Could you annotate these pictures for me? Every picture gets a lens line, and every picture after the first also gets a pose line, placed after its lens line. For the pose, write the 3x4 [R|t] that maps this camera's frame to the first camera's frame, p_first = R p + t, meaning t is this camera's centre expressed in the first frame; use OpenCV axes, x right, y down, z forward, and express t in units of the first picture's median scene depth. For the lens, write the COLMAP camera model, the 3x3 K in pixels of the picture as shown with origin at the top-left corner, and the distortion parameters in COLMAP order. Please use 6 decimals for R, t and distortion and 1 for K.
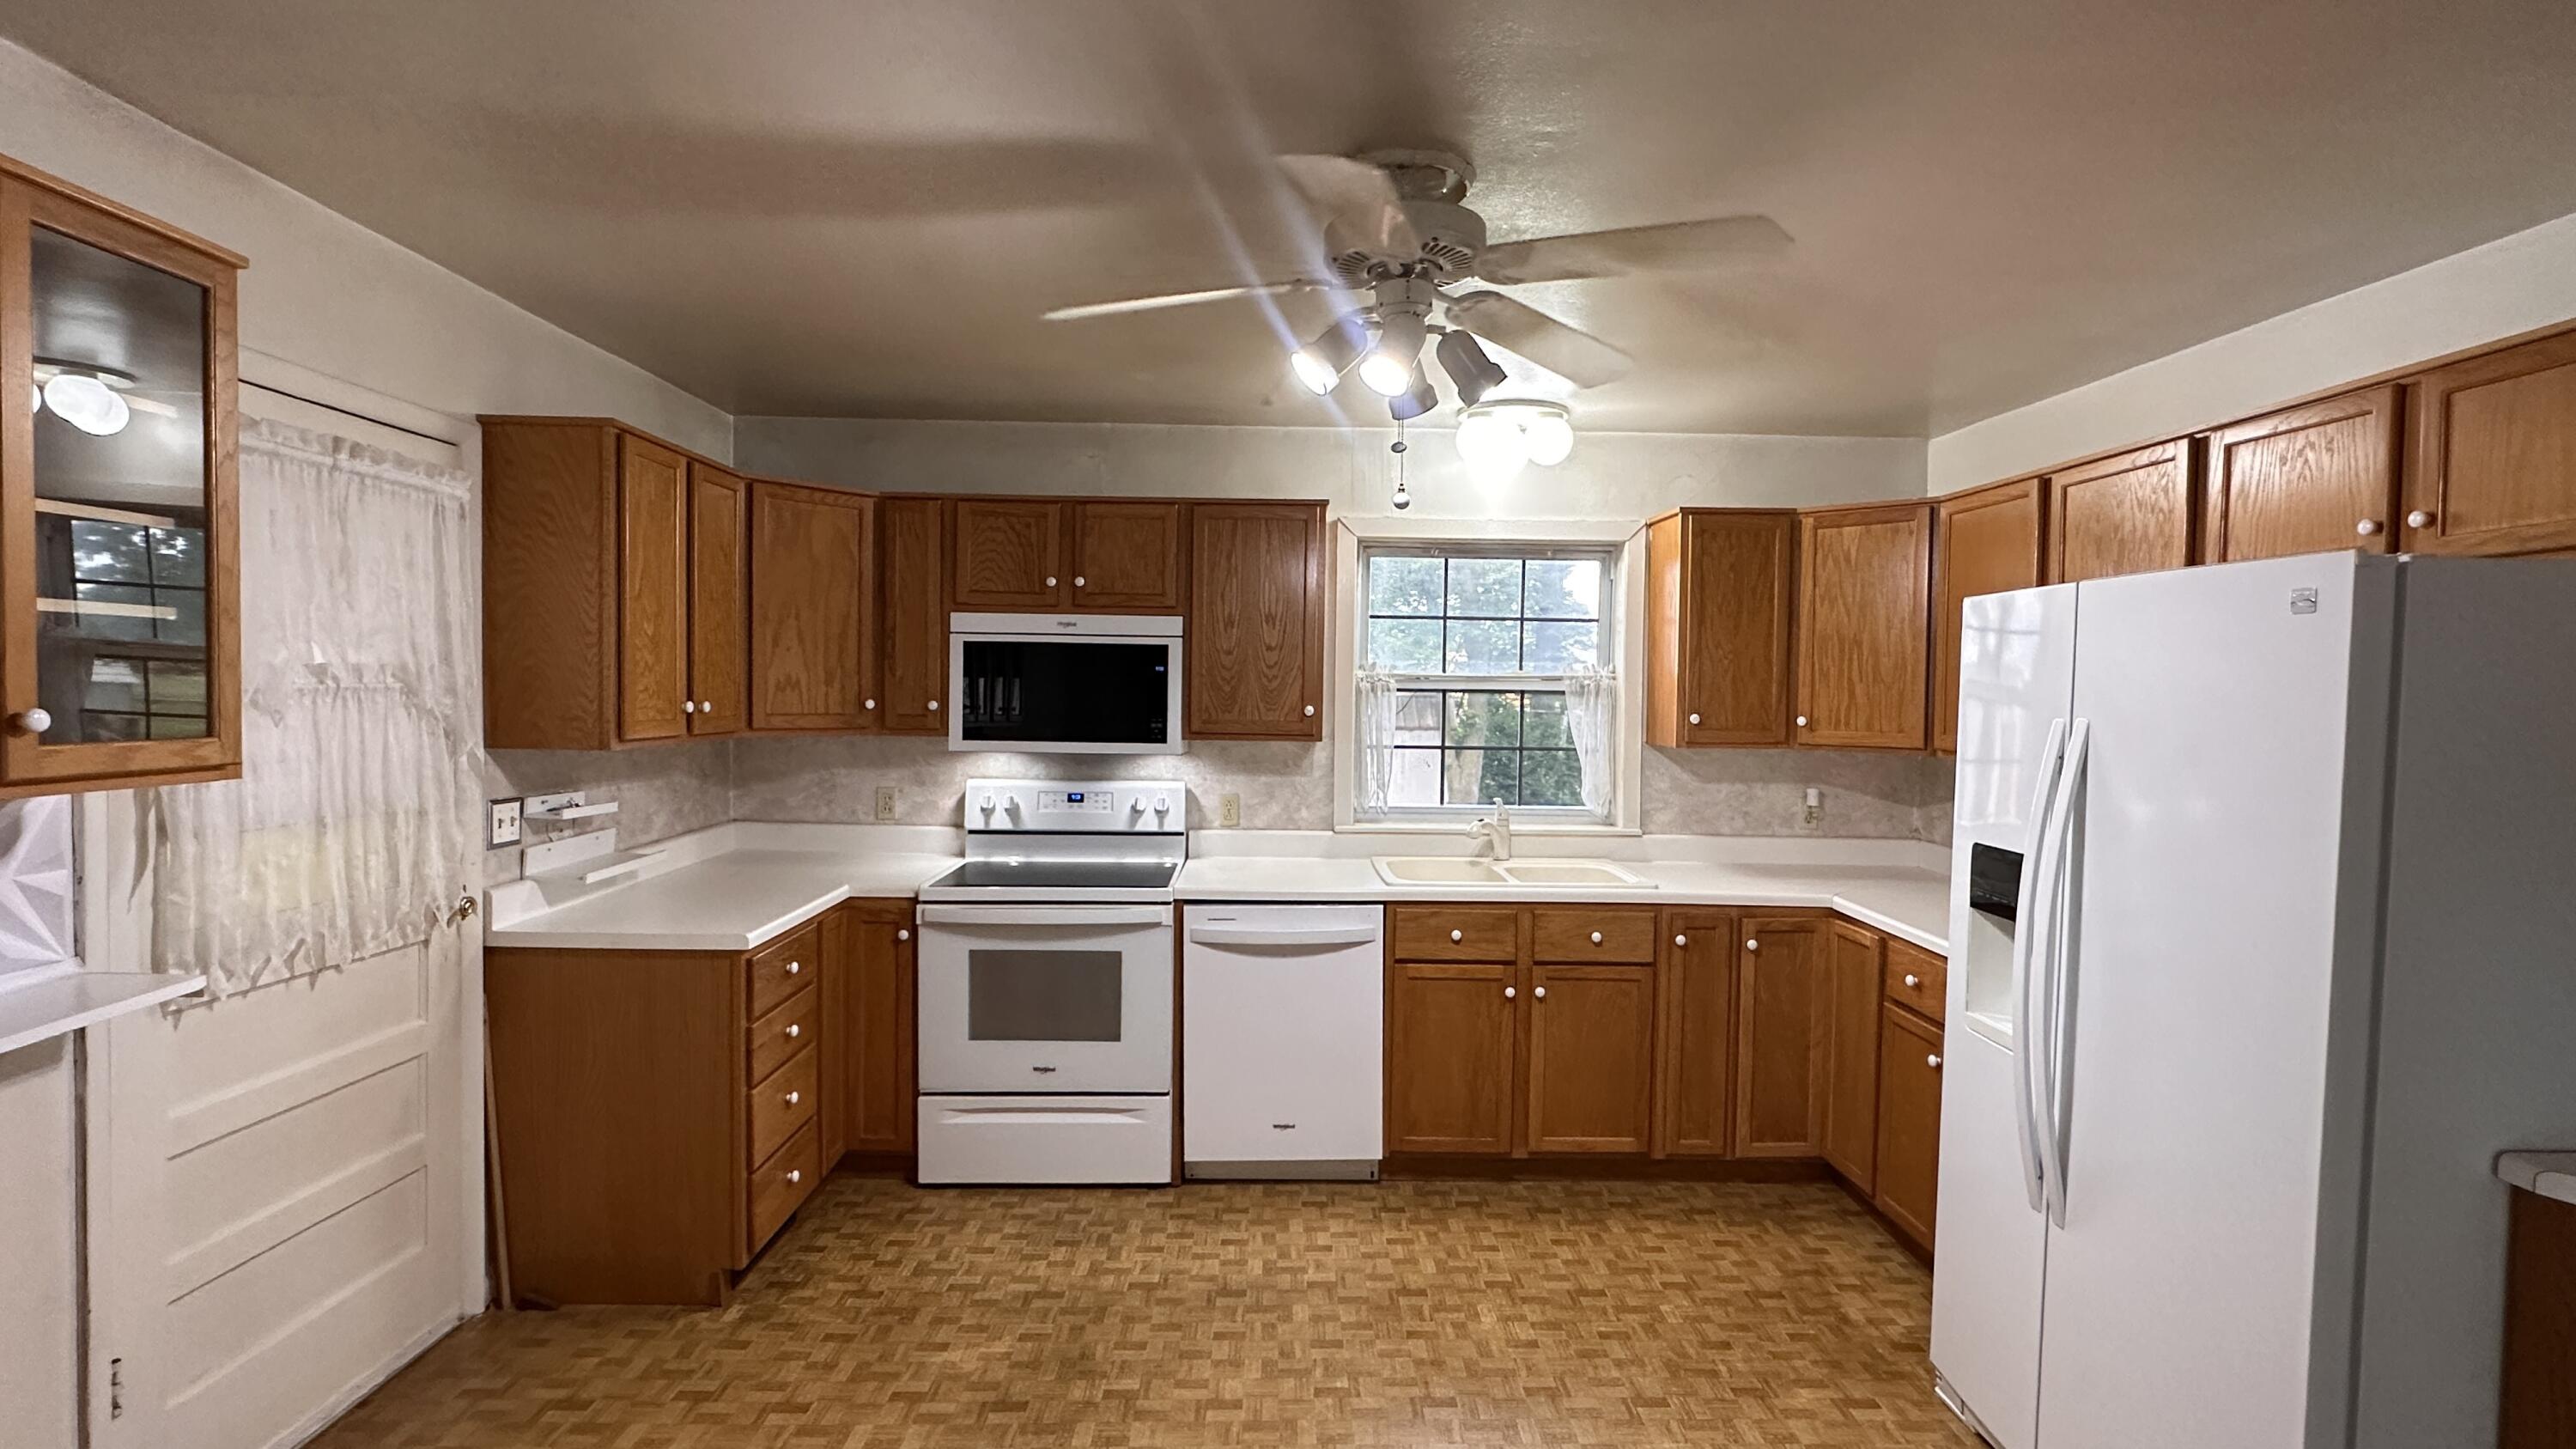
lens RADIAL K [[1162.8, 0, 1289.8], [0, 1162.8, 731.1], [0, 0, 1]] dist [-0.006322, 0.001735]
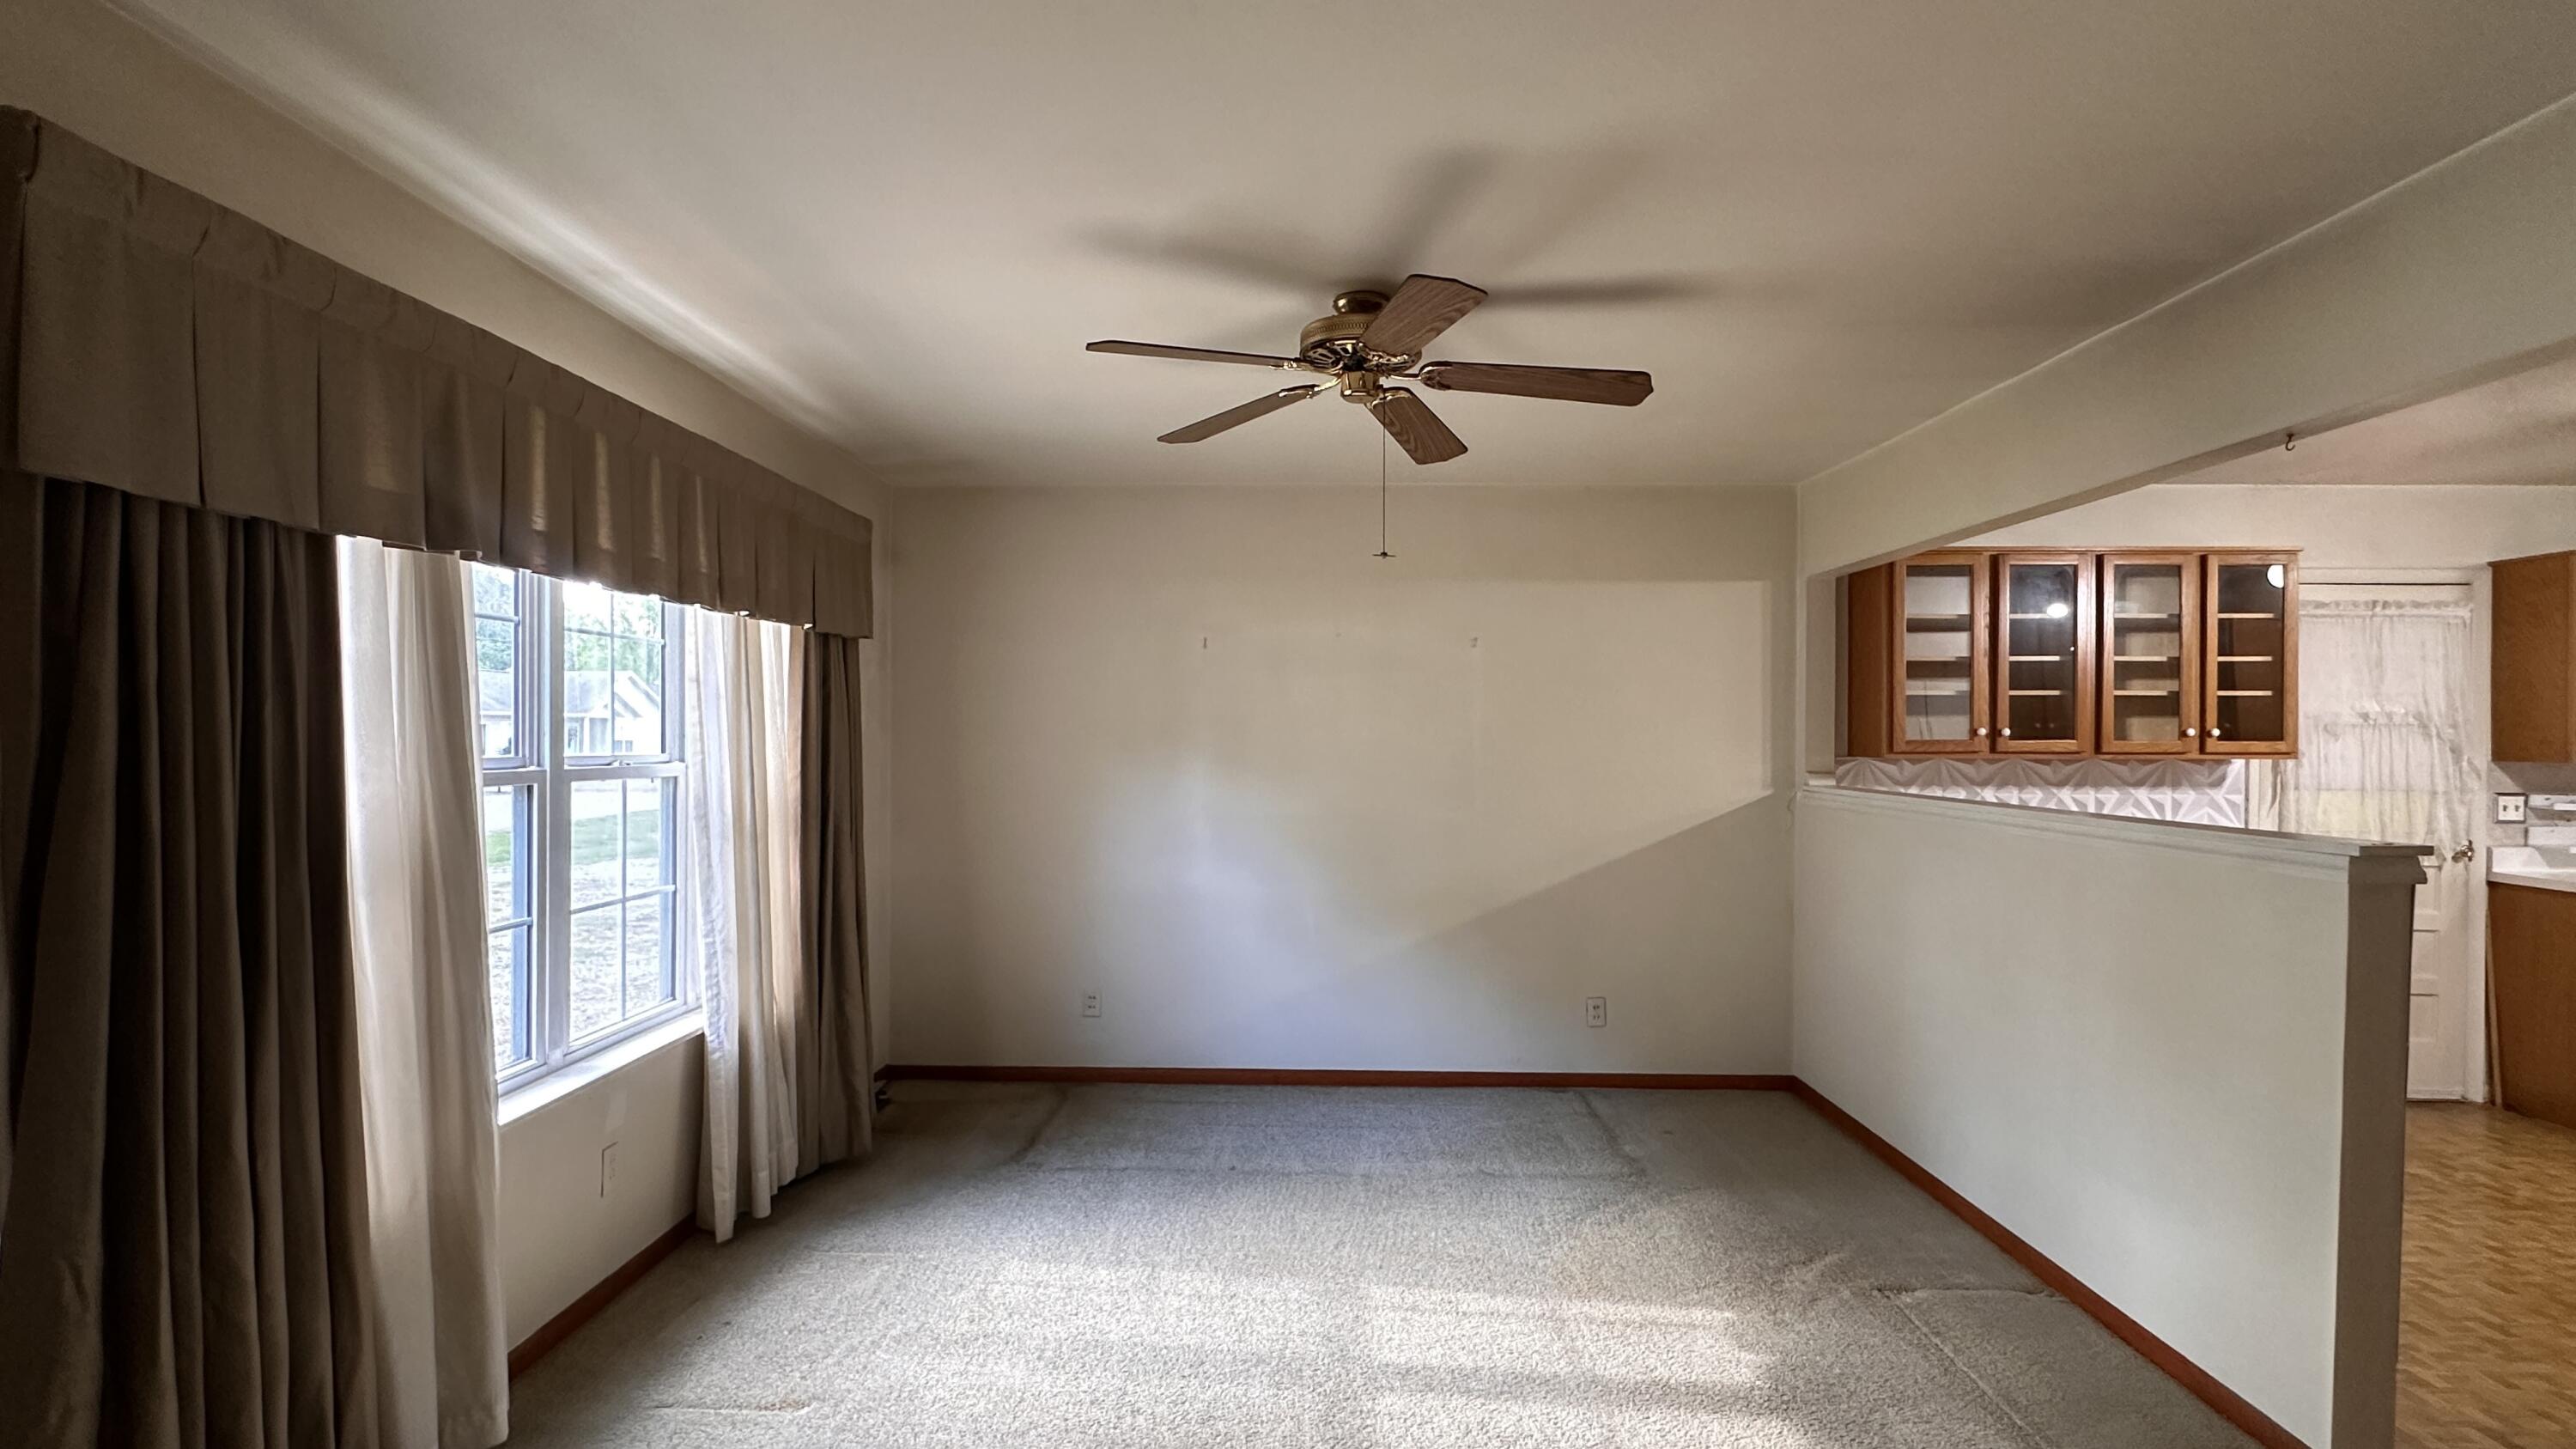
lens RADIAL K [[1162.8, 0, 1292.2], [0, 1162.8, 730.6], [0, 0, 1]] dist [-0.006322, 0.001735]
pose [[-0.043588, -0.016301, -0.998917, 0.797951], [-0.041265, 0.999043, -0.014502, 0.050844], [0.998197, 0.040588, -0.044219, -0.494011]]
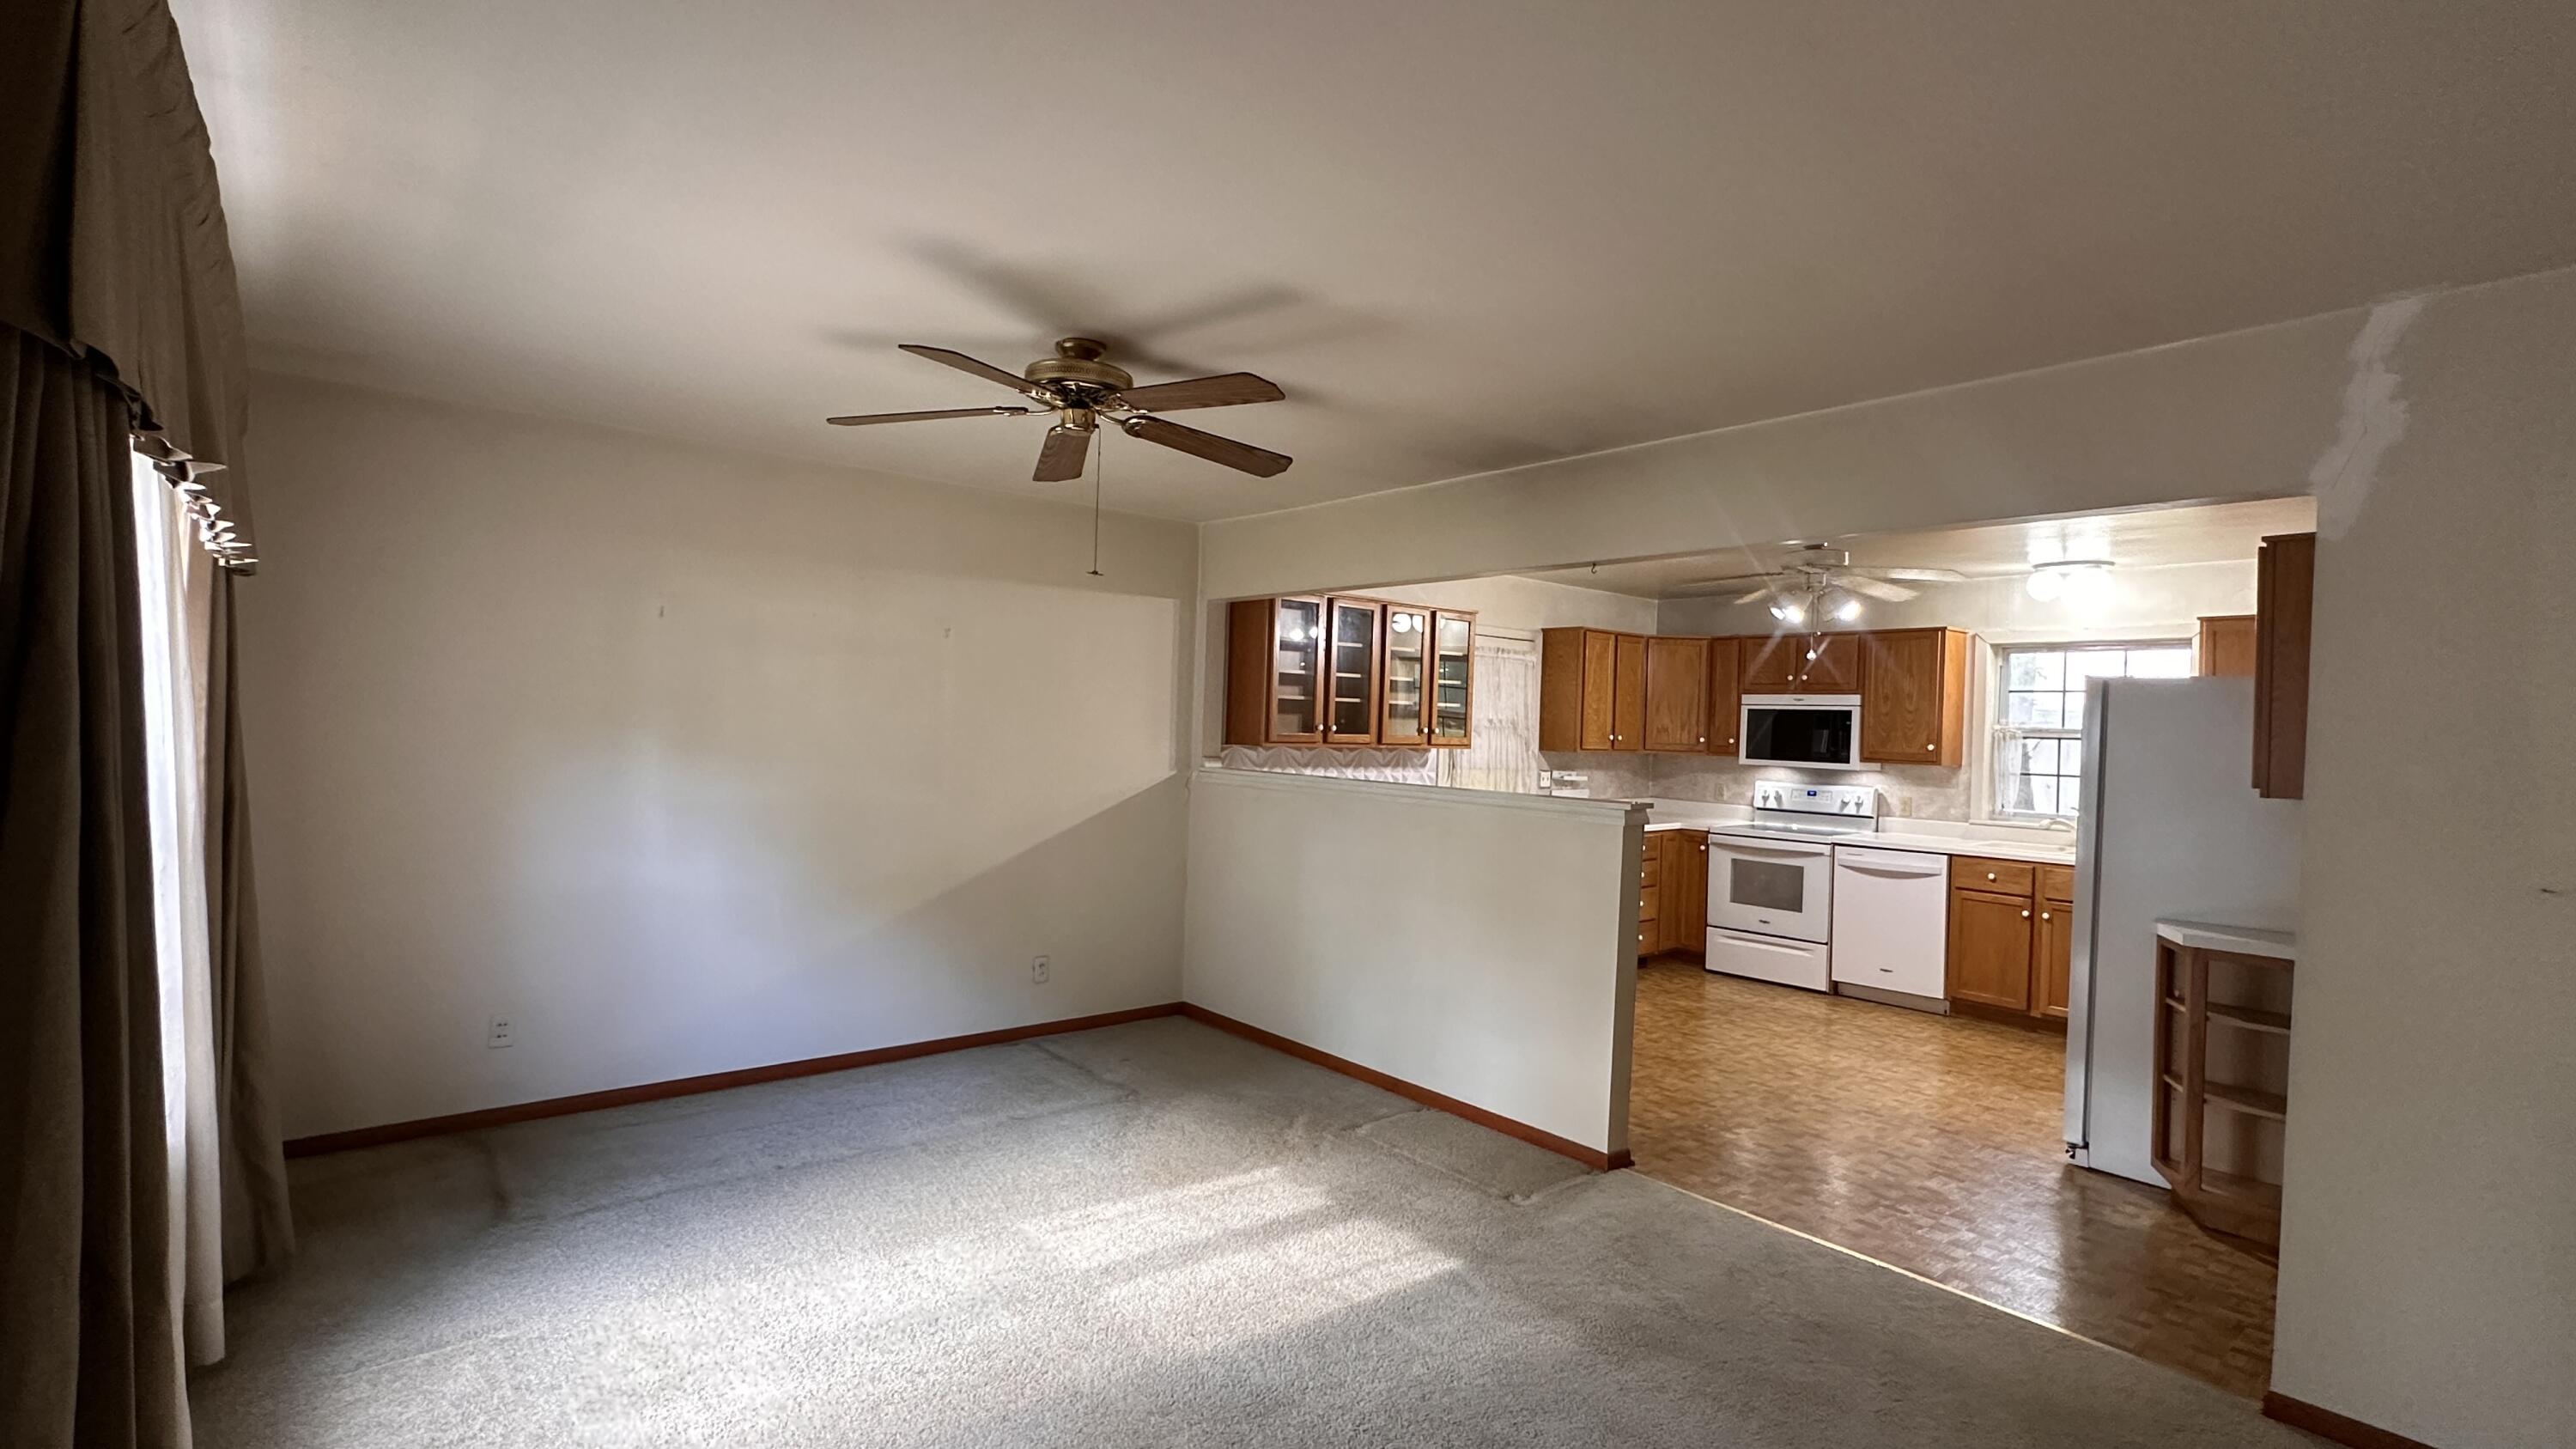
lens RADIAL K [[1162.8, 0, 1285.0], [0, 1162.8, 727.2], [0, 0, 1]] dist [-0.006322, 0.001735]
pose [[0.625082, 0.006973, -0.780528, 0.810470], [-0.050427, 0.998232, -0.031467, 0.058652], [0.778928, 0.059030, 0.624329, -0.892019]]
